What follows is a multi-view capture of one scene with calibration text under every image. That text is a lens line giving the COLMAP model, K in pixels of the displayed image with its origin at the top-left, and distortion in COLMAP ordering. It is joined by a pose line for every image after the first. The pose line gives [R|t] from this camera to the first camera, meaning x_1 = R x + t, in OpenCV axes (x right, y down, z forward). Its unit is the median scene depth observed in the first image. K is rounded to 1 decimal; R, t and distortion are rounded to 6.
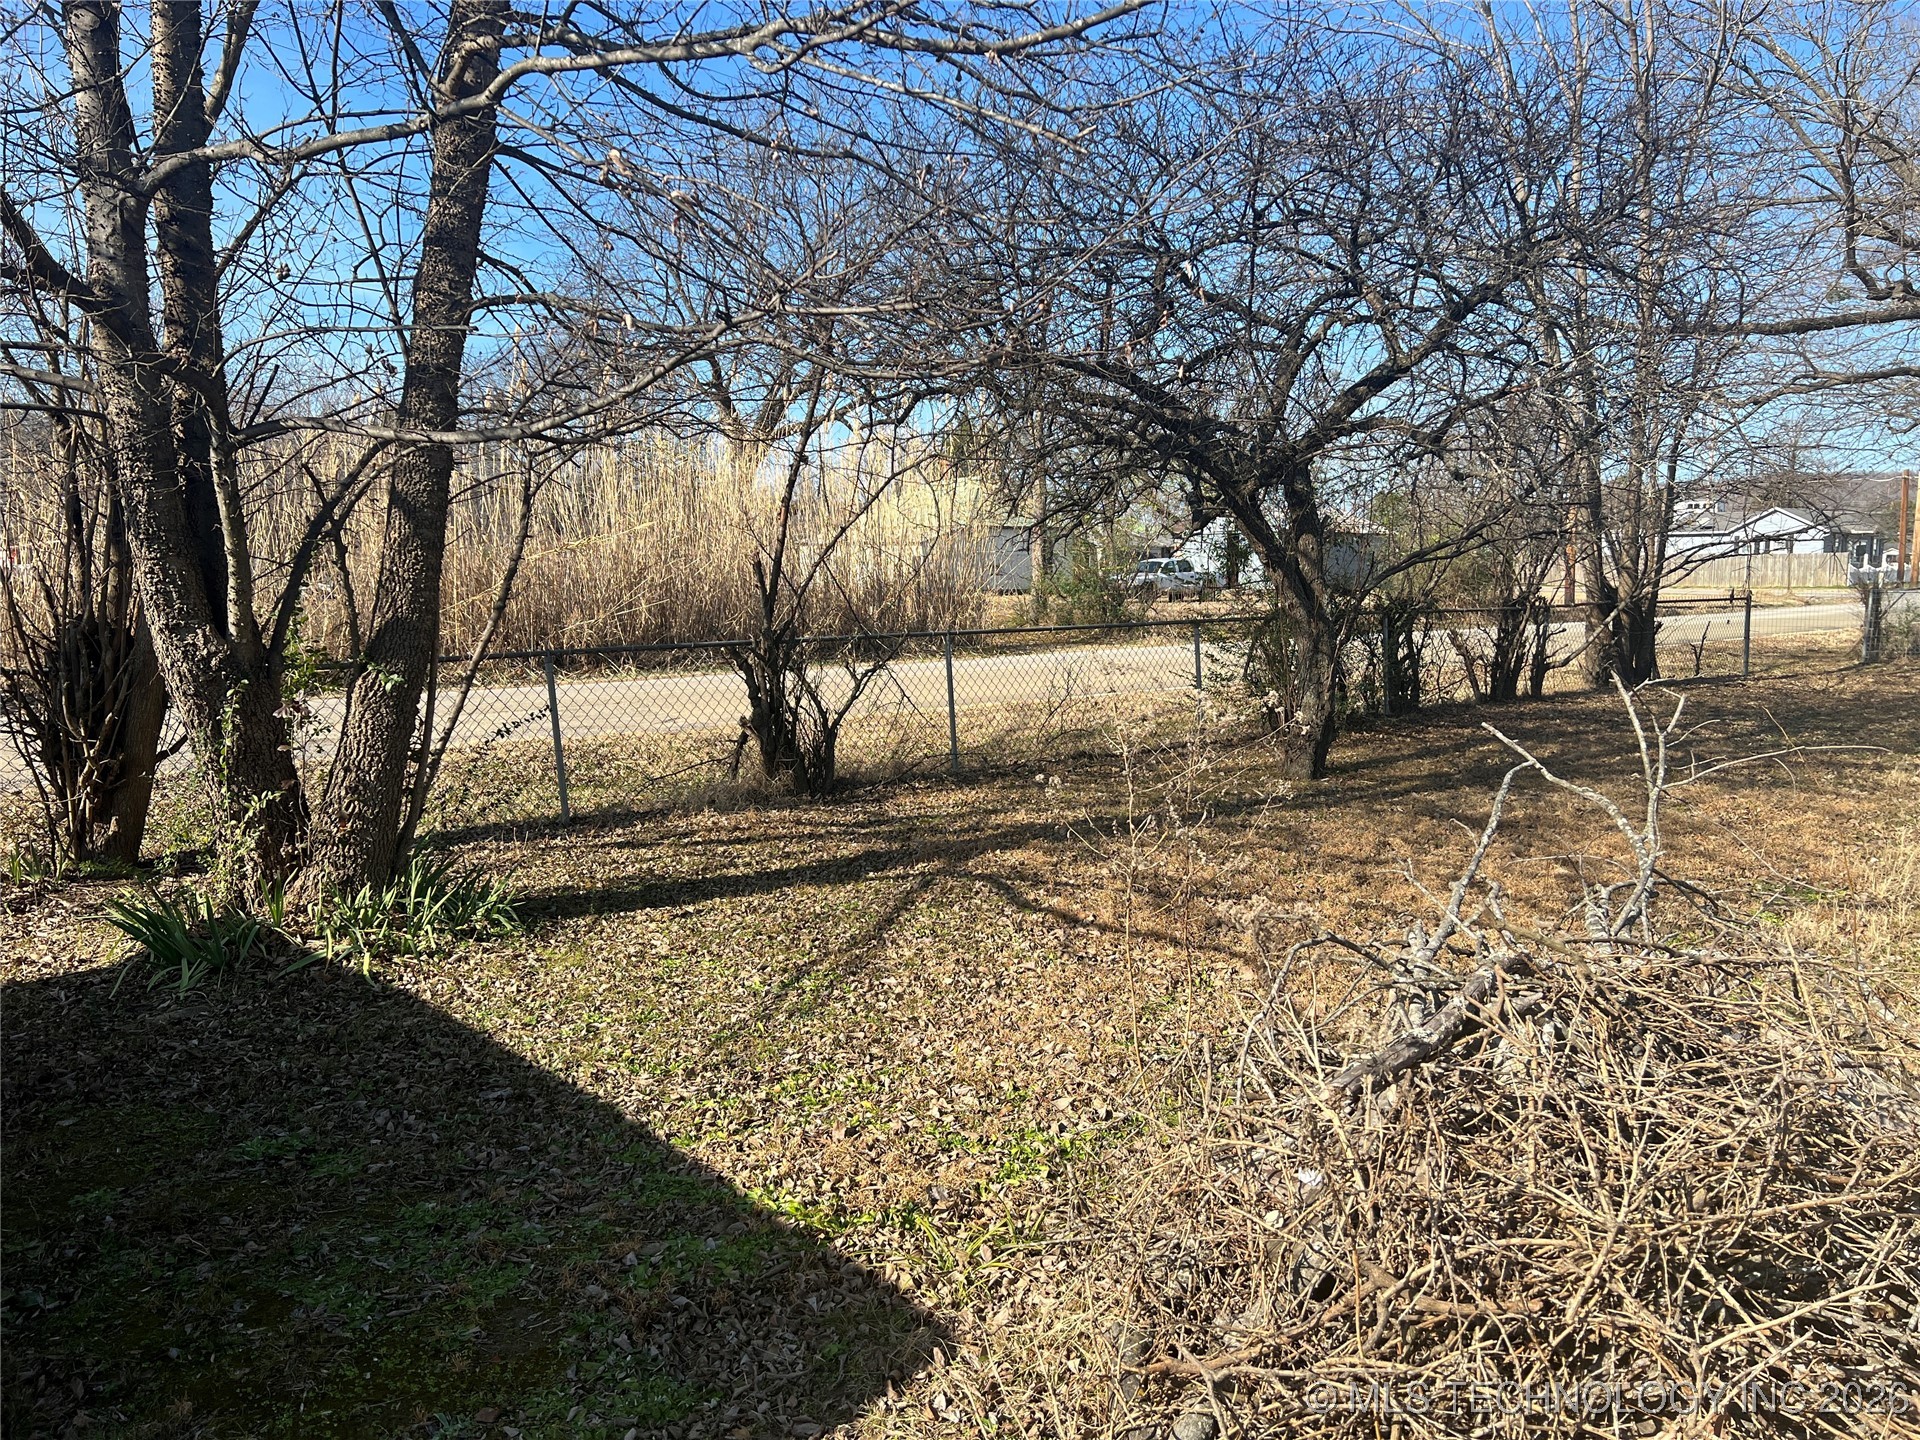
lens RADIAL K [[1427.0, 0, 961.2], [0, 1427.0, 713.7], [0, 0, 1]] dist [0.072224, -0.082990]
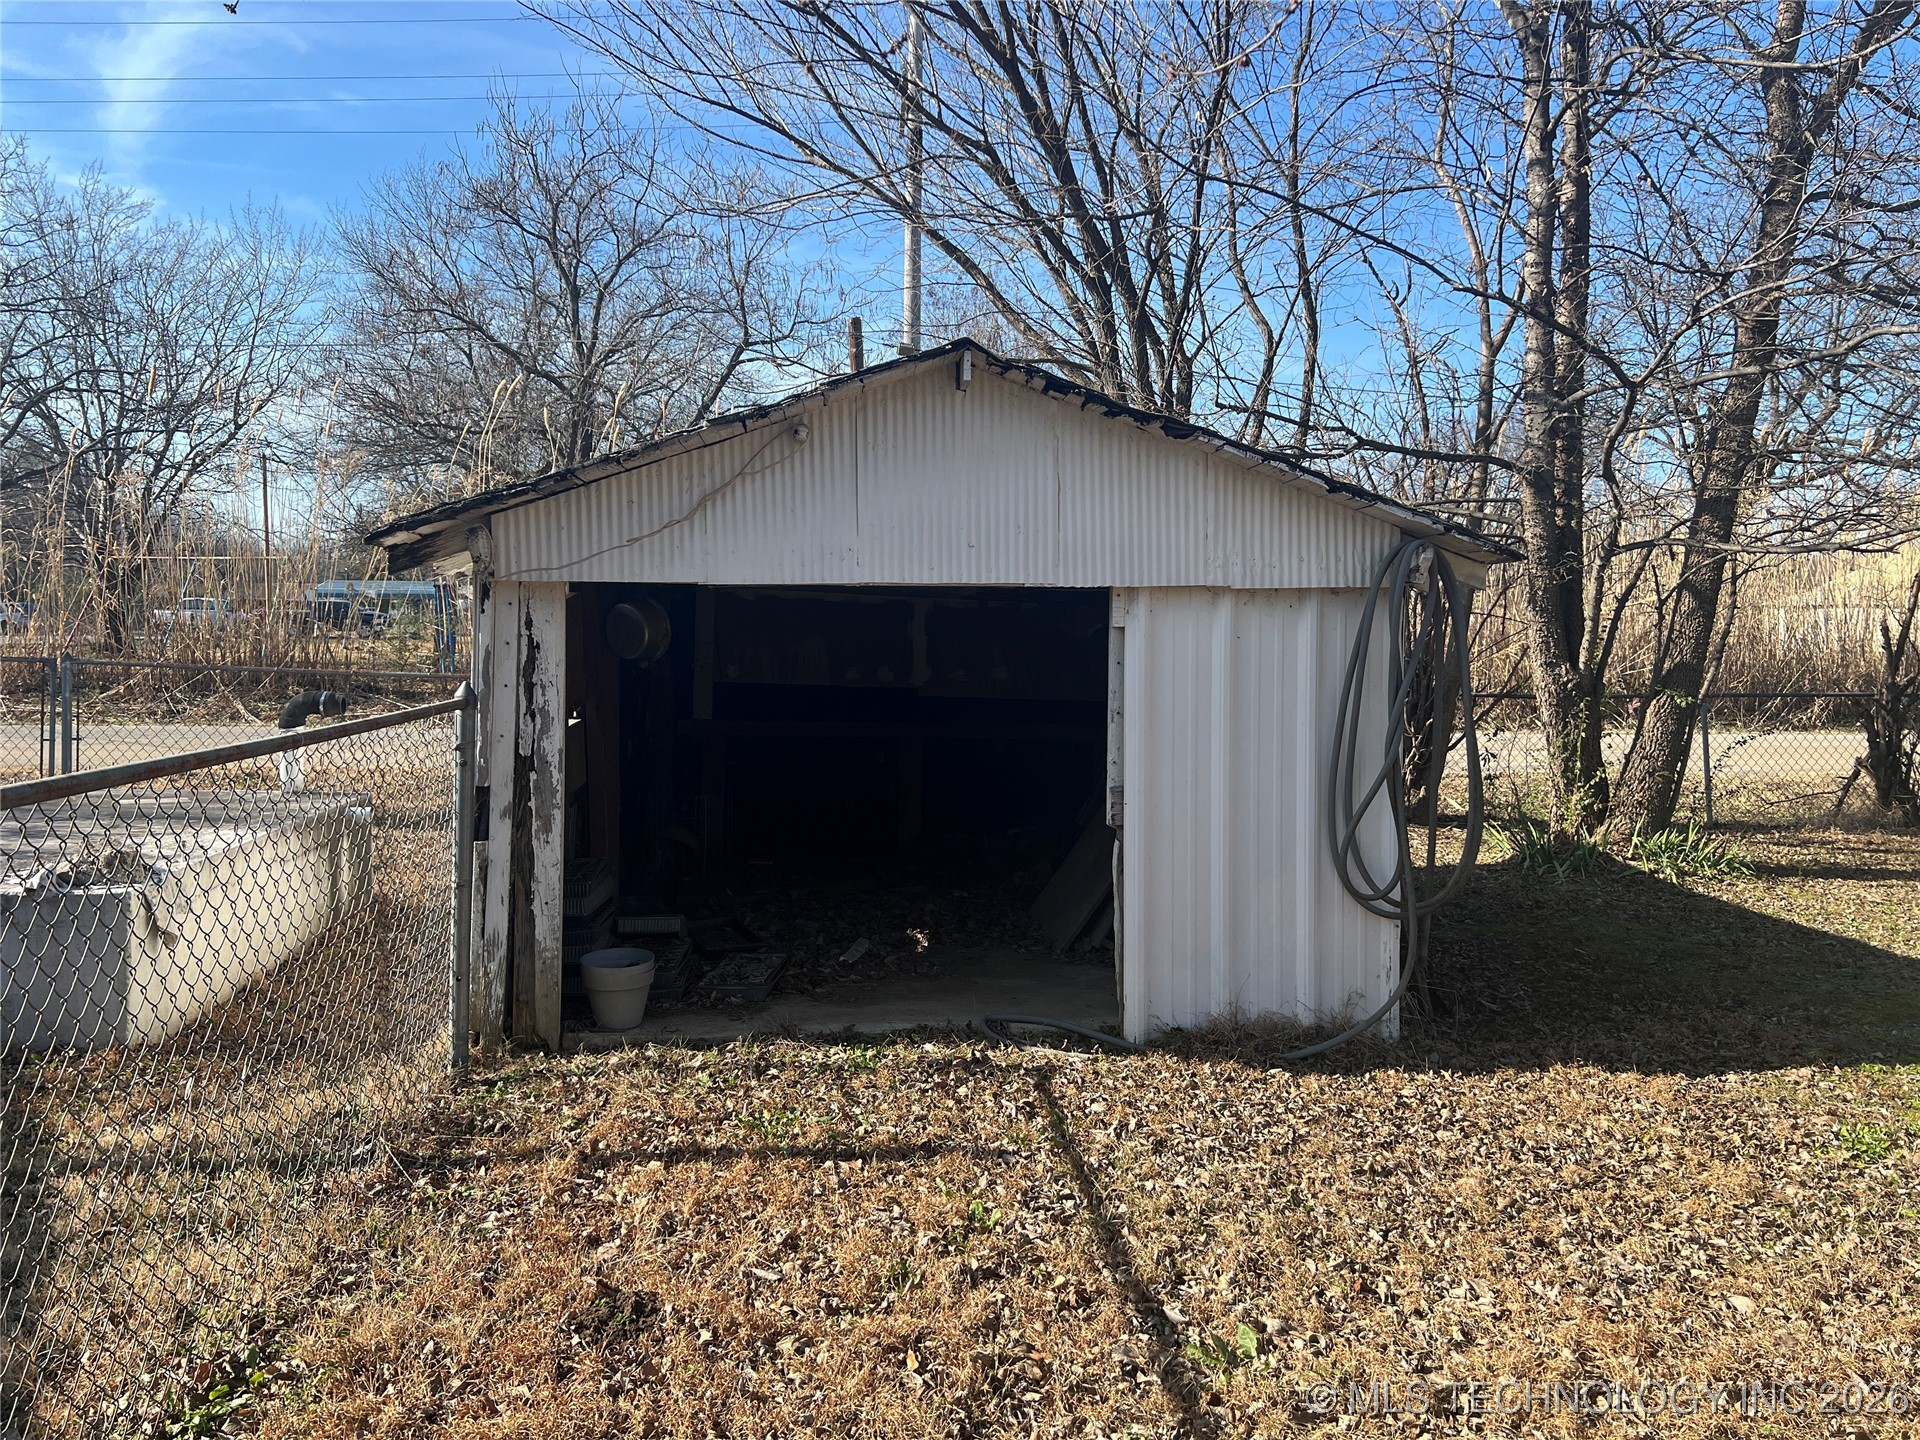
lens RADIAL K [[1427.0, 0, 961.2], [0, 1427.0, 713.7], [0, 0, 1]] dist [0.072224, -0.082990]
pose [[0.827836, 0.046659, -0.559027, -0.164421], [-0.070986, 0.997237, -0.021886, 0.076355], [0.556461, 0.057802, 0.828861, -0.691669]]
